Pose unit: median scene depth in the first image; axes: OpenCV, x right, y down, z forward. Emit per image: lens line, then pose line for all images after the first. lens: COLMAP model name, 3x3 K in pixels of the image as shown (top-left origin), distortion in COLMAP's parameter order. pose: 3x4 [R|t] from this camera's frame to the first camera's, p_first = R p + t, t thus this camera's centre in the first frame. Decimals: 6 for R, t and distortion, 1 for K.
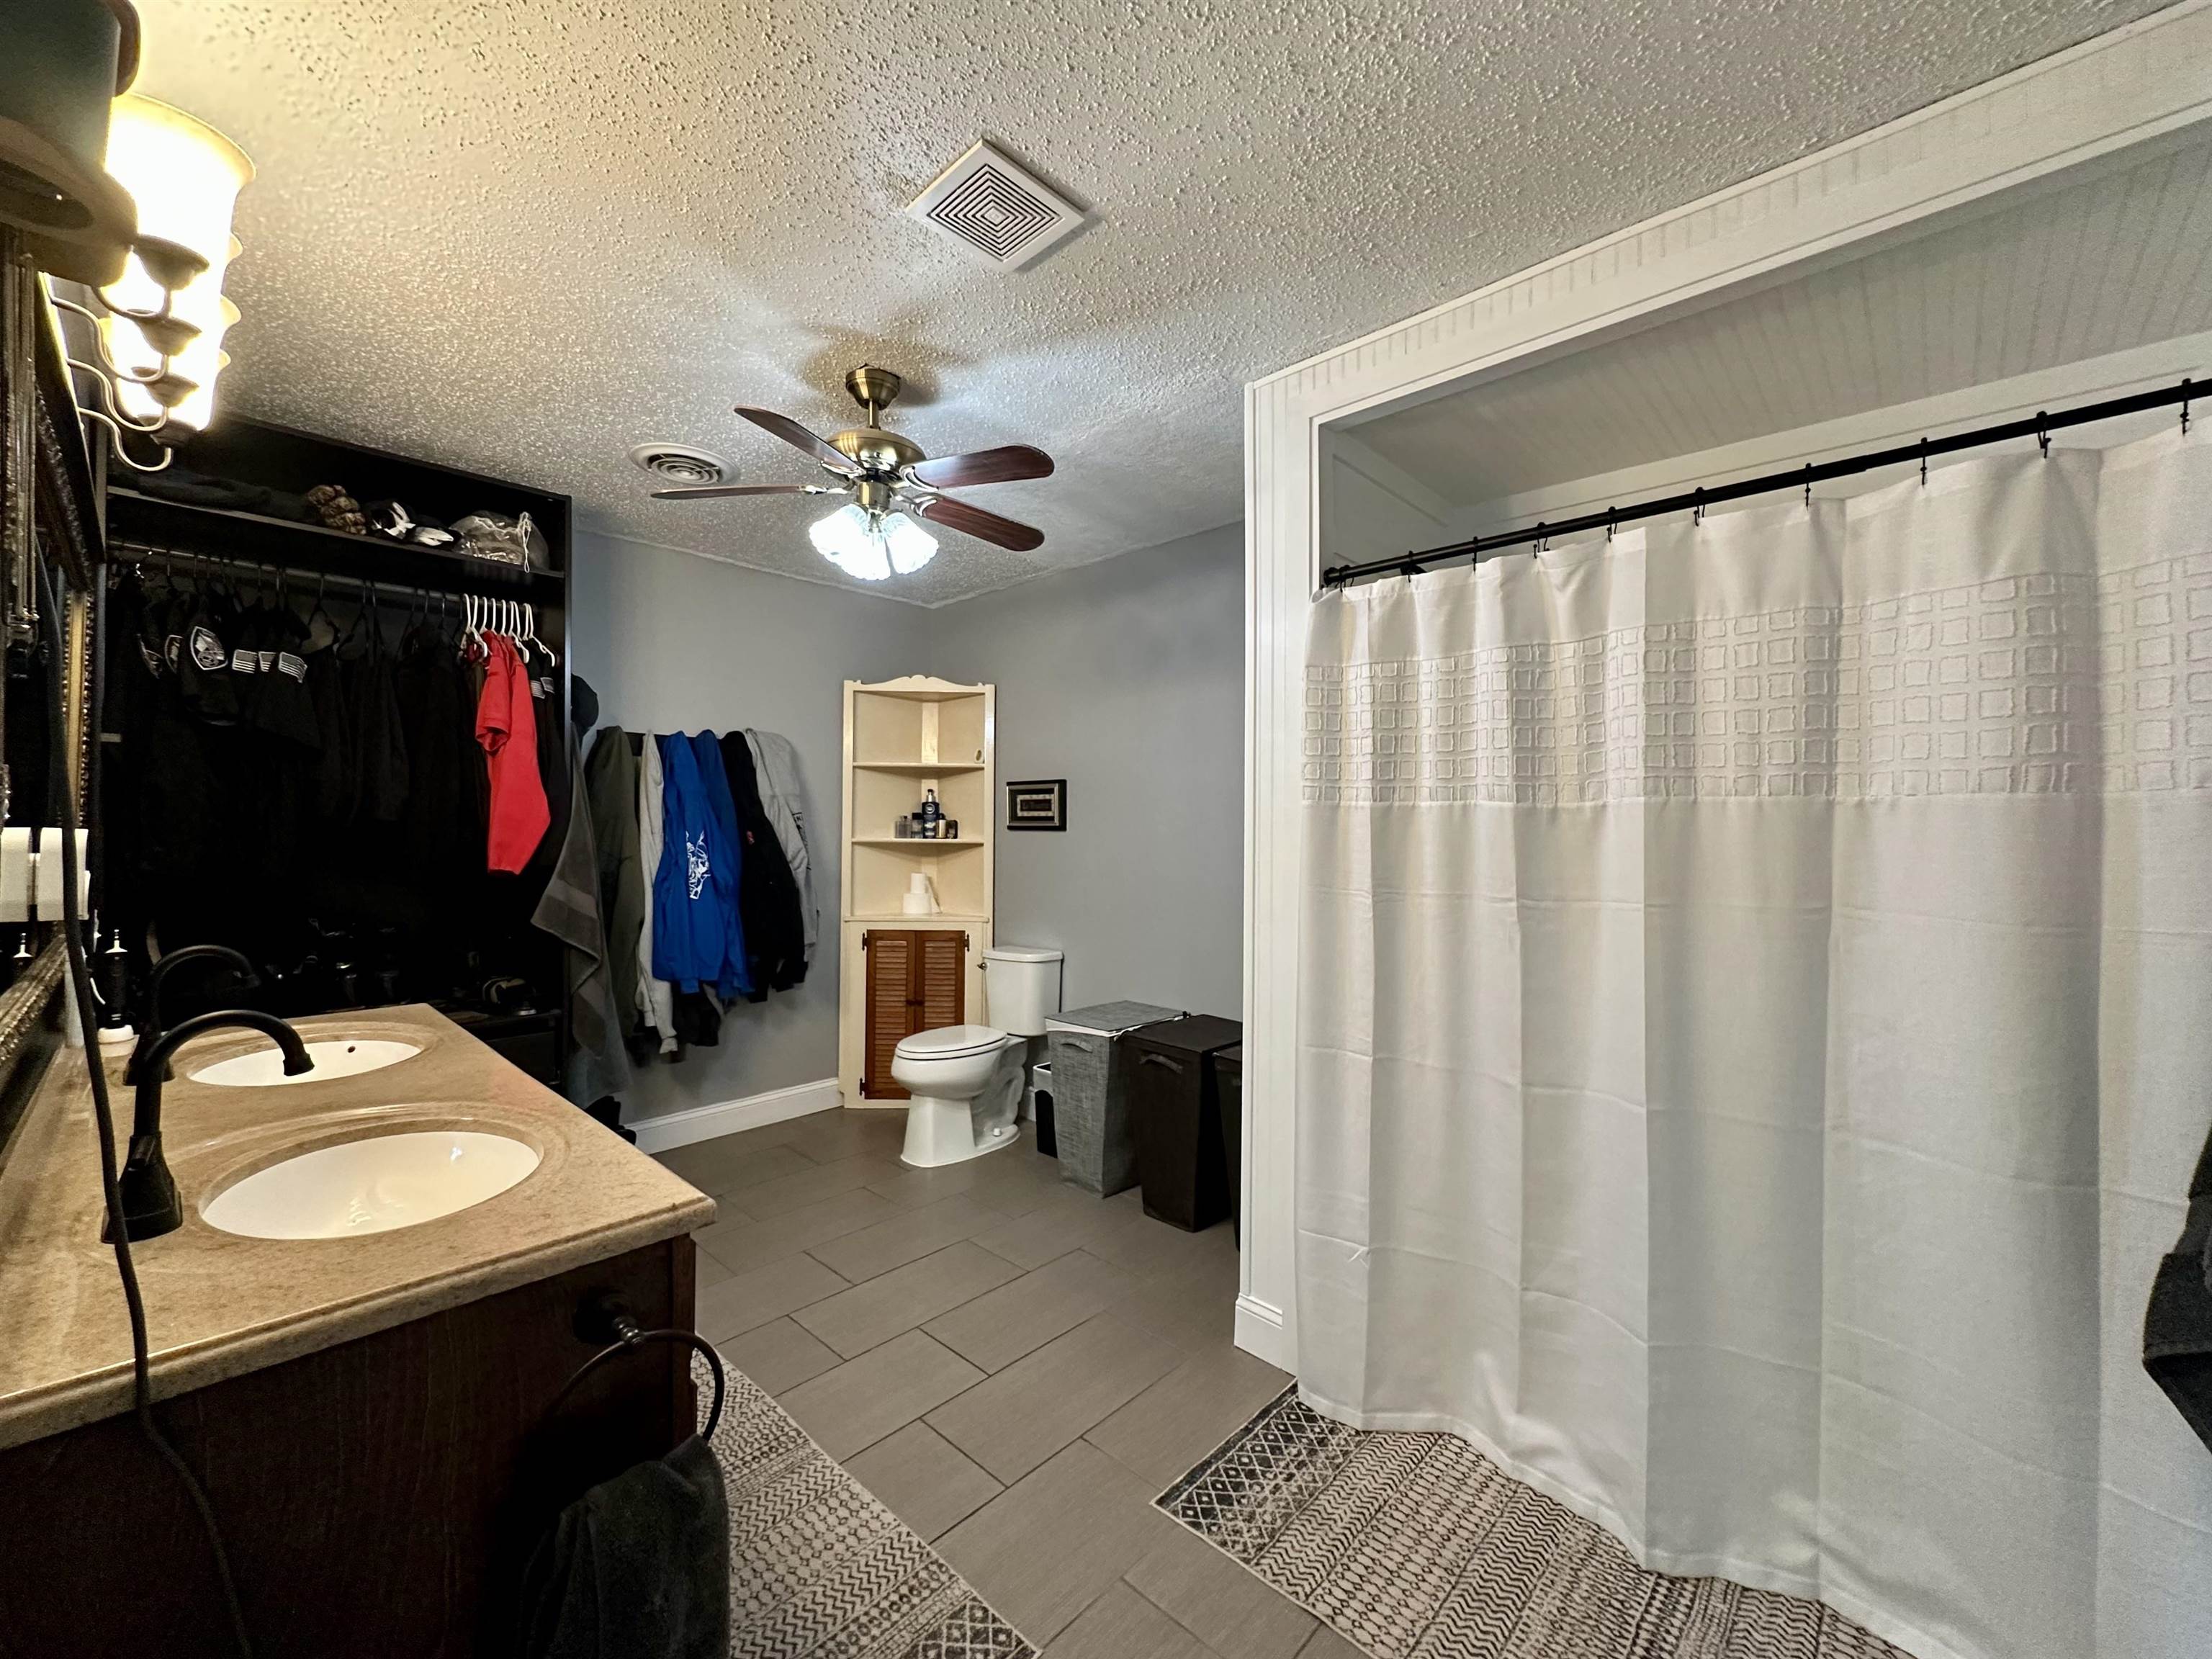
lens RADIAL K [[881.8, 0, 1106.0], [0, 881.8, 829.5], [0, 0, 1]] dist [0.001080, 0.000399]
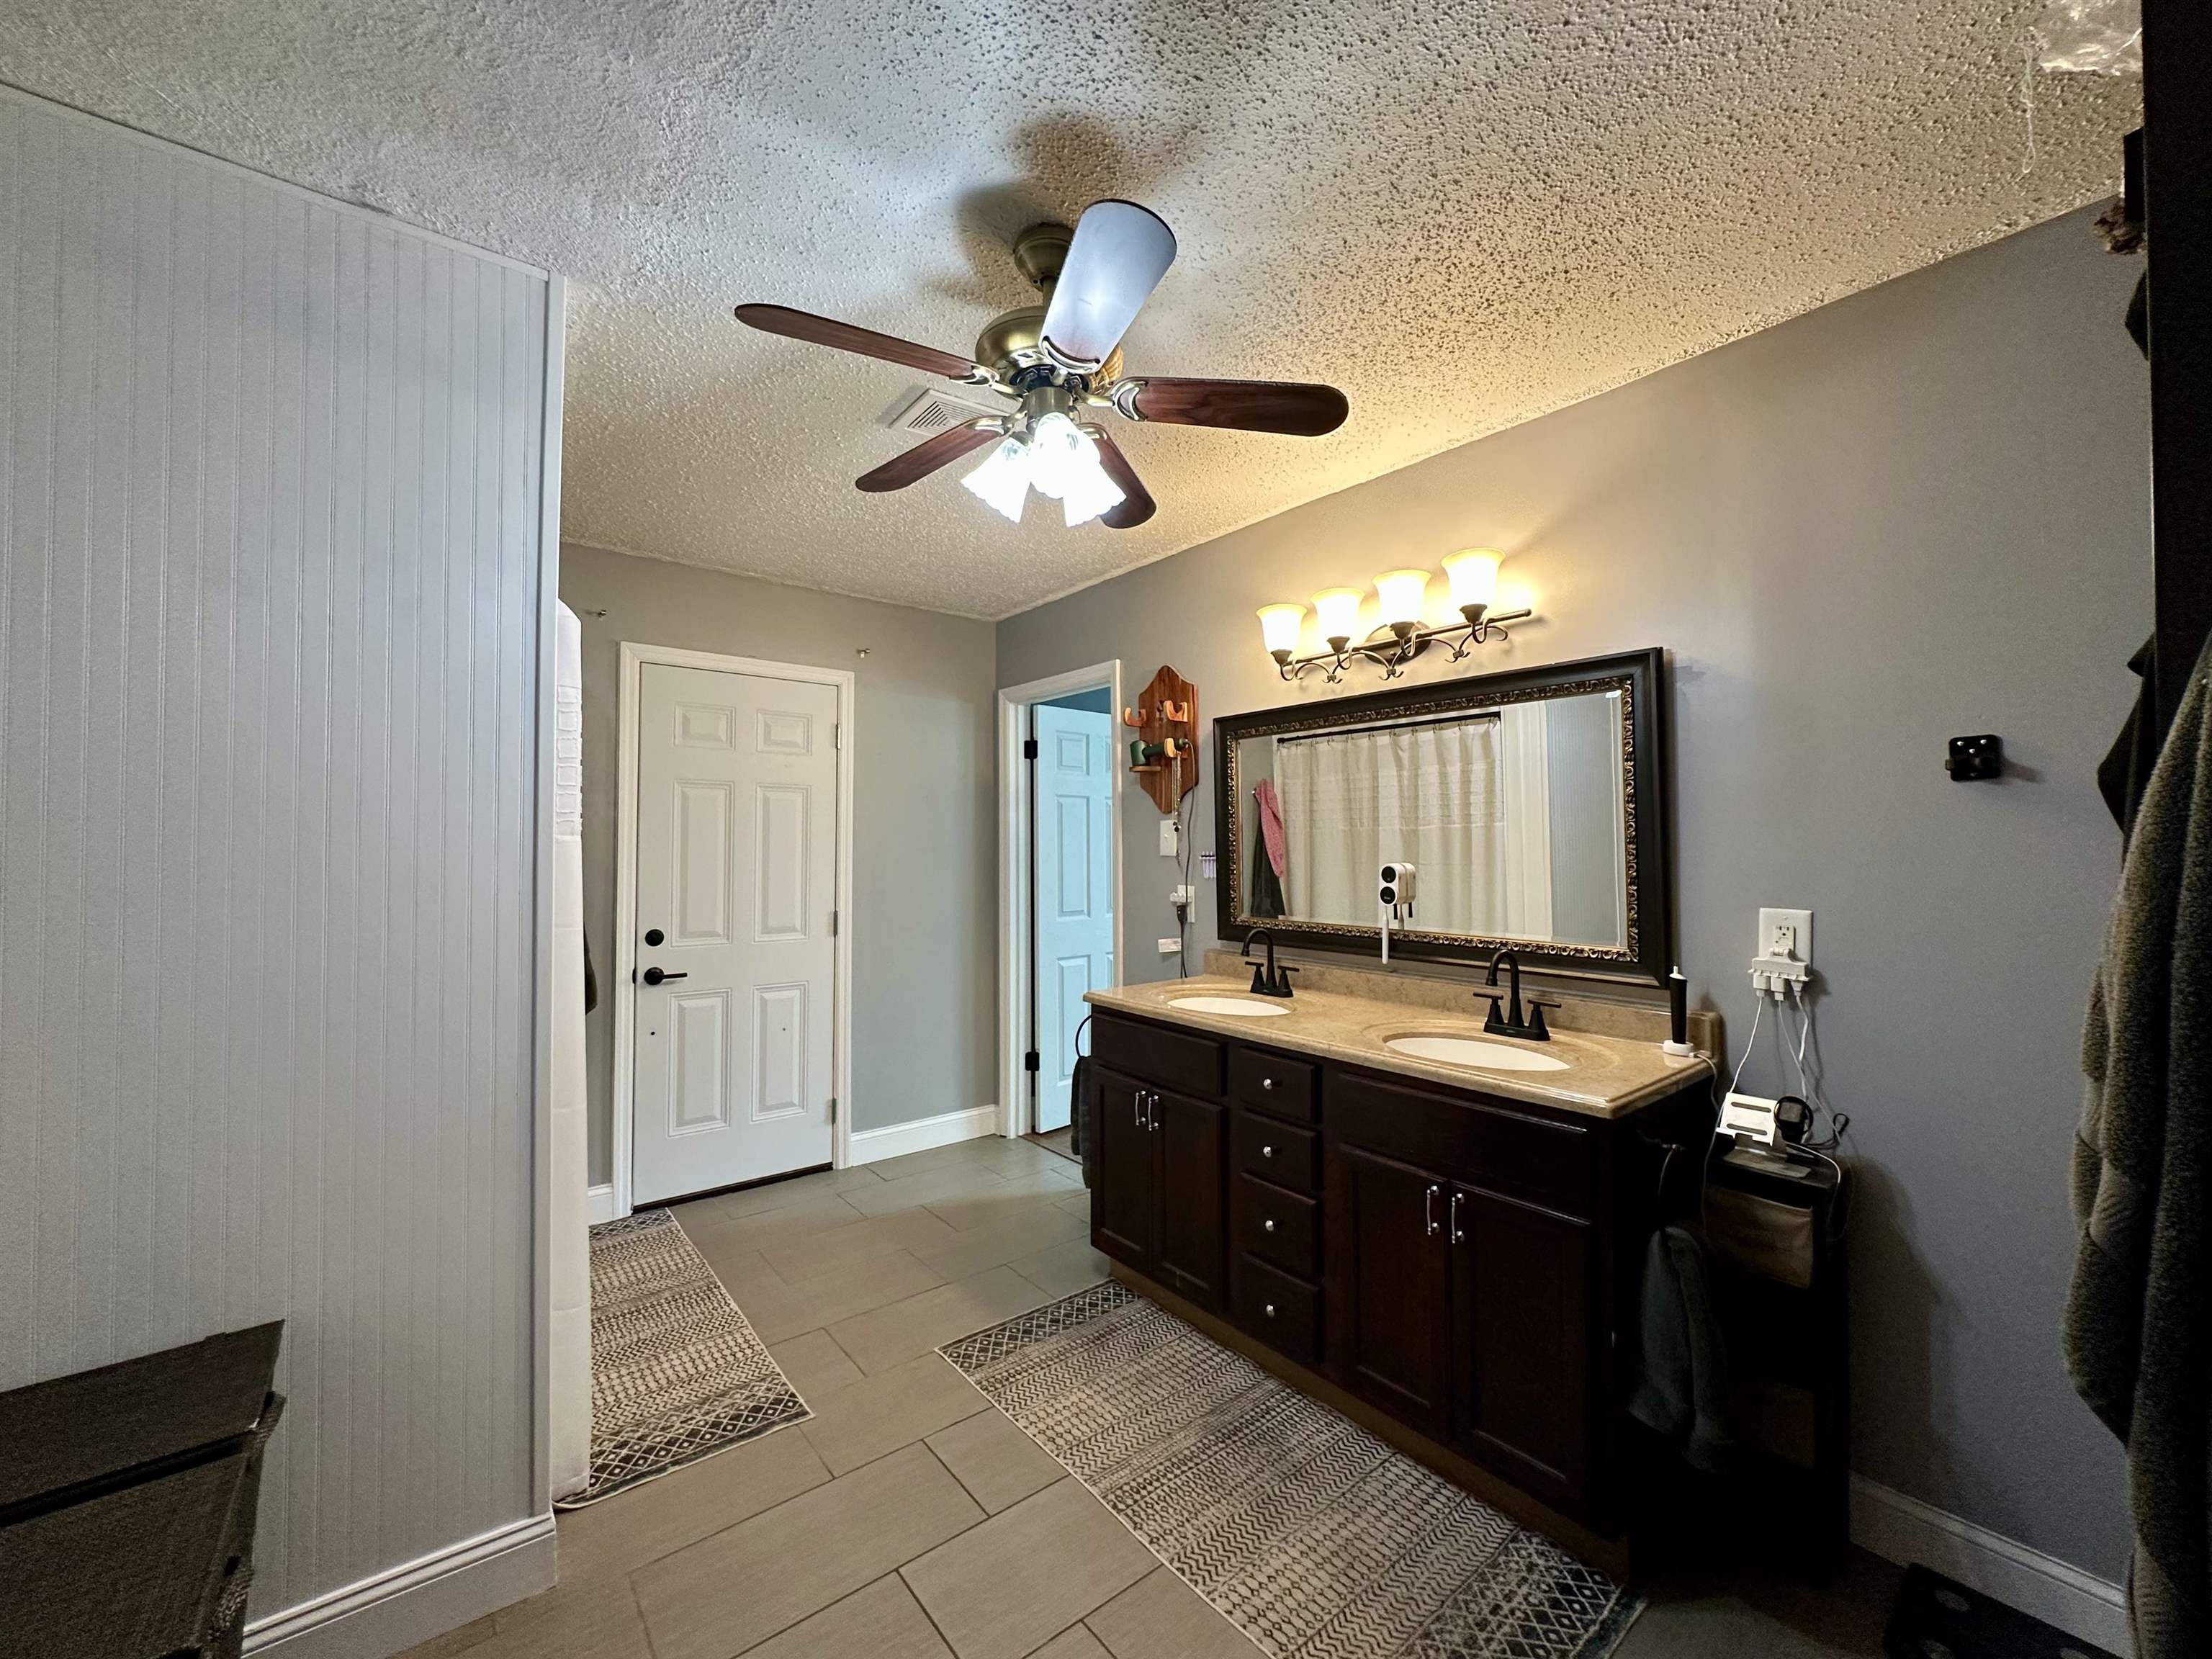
lens RADIAL K [[880.2, 0, 1096.0], [0, 880.2, 828.9], [0, 0, 1]] dist [-0.002181, 0.000449]
pose [[-0.988024, -0.006185, 0.154174, -0.527797], [-0.009000, 0.999805, -0.017570, -0.032842], [-0.154036, -0.018747, -0.987887, 2.196789]]
